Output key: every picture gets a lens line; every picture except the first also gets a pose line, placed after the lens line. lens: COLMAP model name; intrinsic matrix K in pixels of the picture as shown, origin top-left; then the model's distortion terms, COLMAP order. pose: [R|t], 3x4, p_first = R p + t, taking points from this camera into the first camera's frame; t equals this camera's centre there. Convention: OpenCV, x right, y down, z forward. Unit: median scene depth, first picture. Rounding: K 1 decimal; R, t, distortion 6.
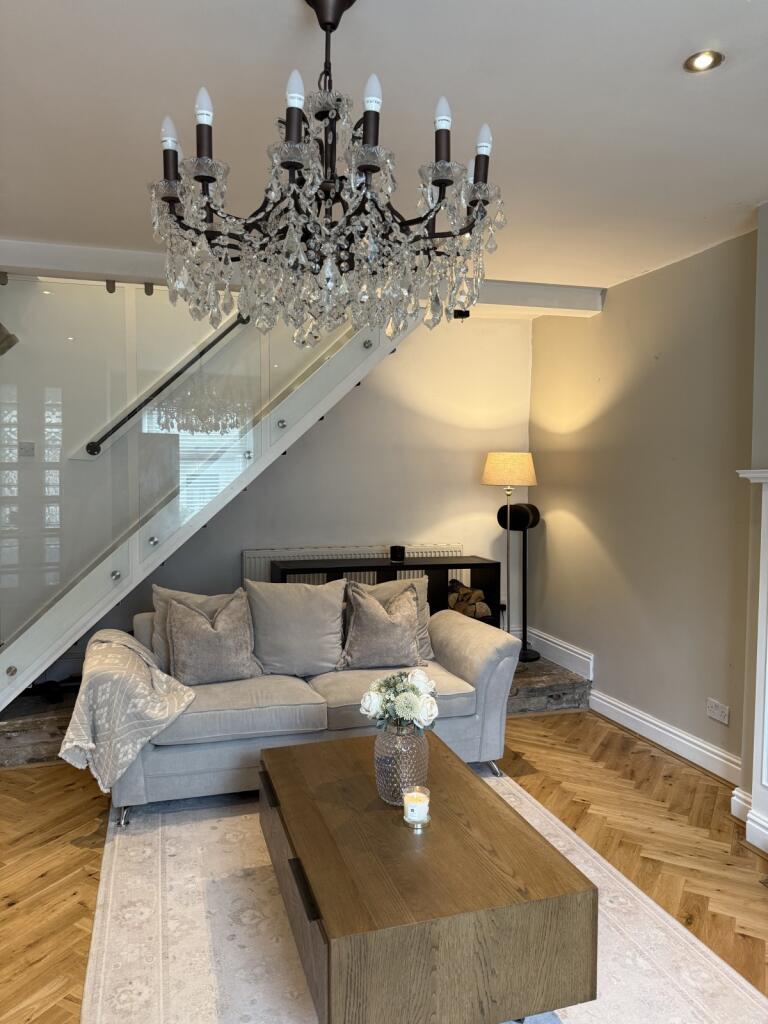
lens RADIAL K [[739.8, 0, 375.0], [0, 739.8, 506.1], [0, 0, 1]] dist [0.029761, -0.062145]
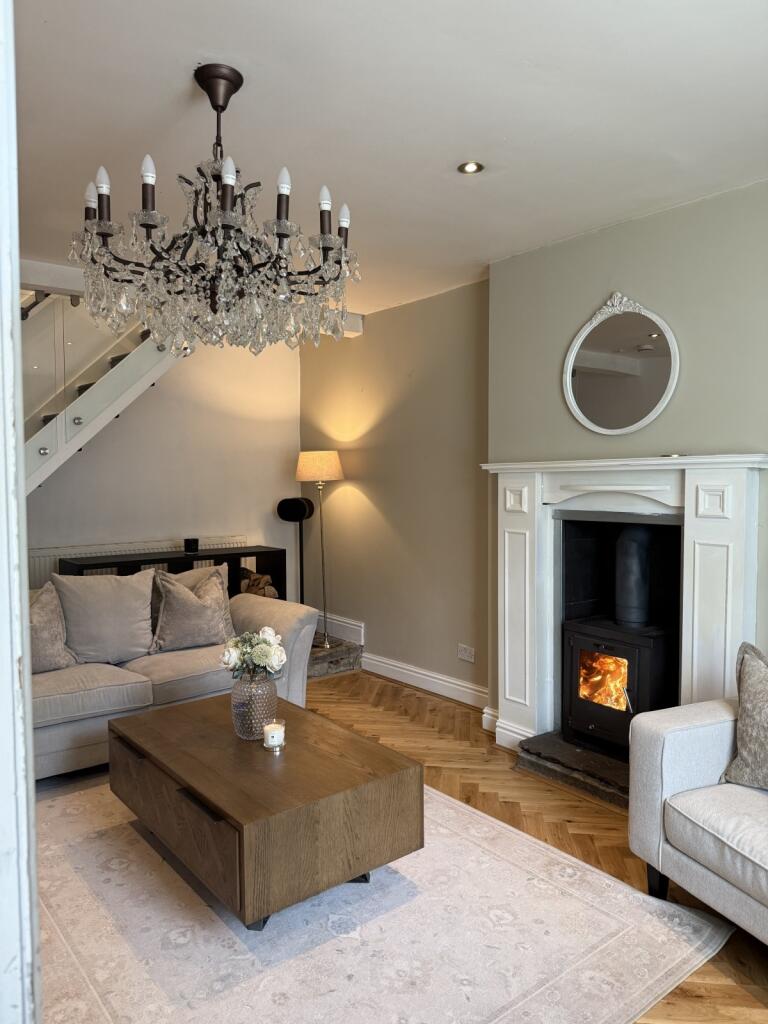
lens RADIAL K [[739.8, 0, 375.0], [0, 739.8, 506.1], [0, 0, 1]] dist [0.029761, -0.062145]
pose [[0.930248, -0.024755, 0.366095, -0.146675], [0.027766, 0.999610, -0.002960, 0.021837], [-0.365879, 0.012919, 0.930573, -0.134142]]
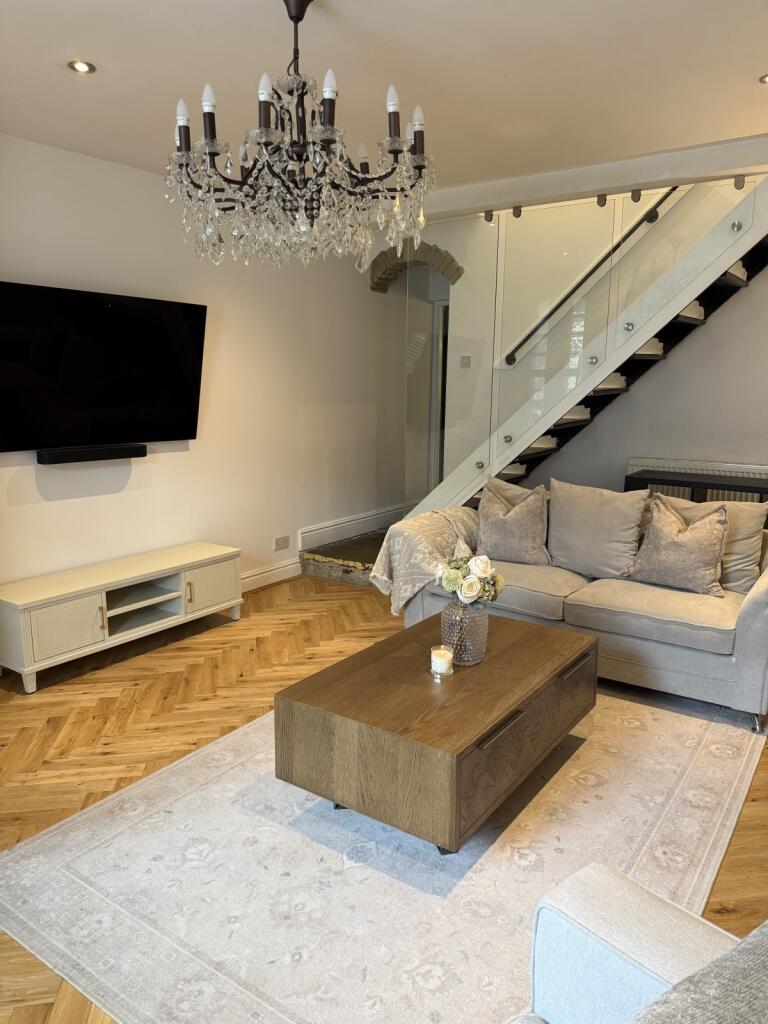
lens RADIAL K [[726.5, 0, 363.9], [0, 726.5, 509.2], [0, 0, 1]] dist [0.093720, -0.143358]
pose [[0.607511, 0.143970, -0.781155, 0.550747], [-0.045373, 0.988121, 0.146828, -0.001927], [0.793014, -0.053757, 0.606827, 0.133211]]
